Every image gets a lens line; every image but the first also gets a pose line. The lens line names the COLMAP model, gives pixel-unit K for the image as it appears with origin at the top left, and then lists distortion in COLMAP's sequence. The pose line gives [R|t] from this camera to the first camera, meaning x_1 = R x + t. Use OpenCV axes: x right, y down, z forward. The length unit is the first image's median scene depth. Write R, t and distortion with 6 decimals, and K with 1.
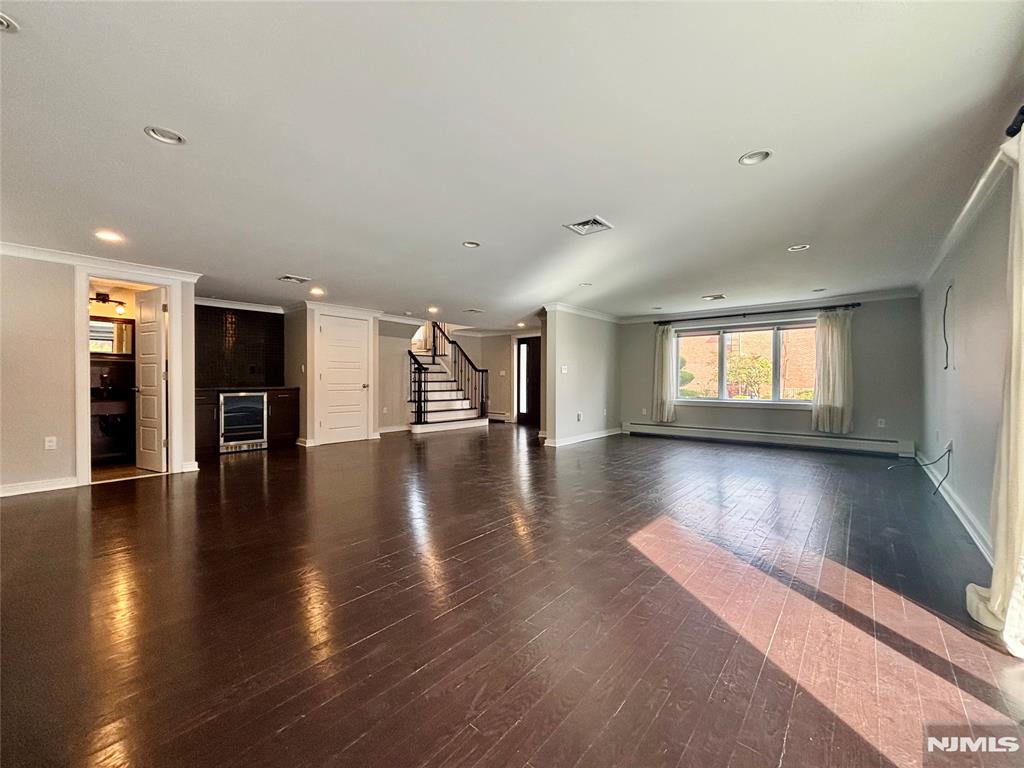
lens RADIAL K [[418.9, 0, 504.5], [0, 418.9, 379.4], [0, 0, 1]] dist [-0.000082, -0.000310]
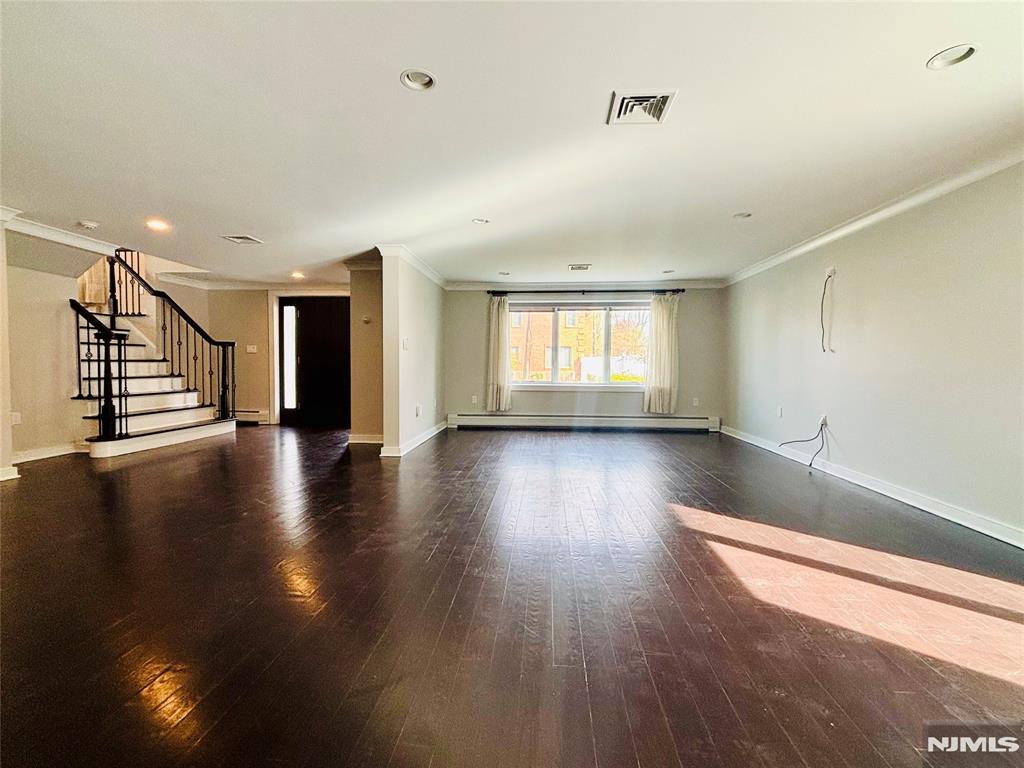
lens RADIAL K [[468.9, 0, 512.0], [0, 468.9, 380.7], [0, 0, 1]] dist [0.011758, -0.001795]
pose [[0.801101, -0.016087, 0.598313, -0.151426], [-0.007859, 0.999270, 0.037390, 0.004750], [-0.598477, -0.034655, 0.800390, 0.216017]]
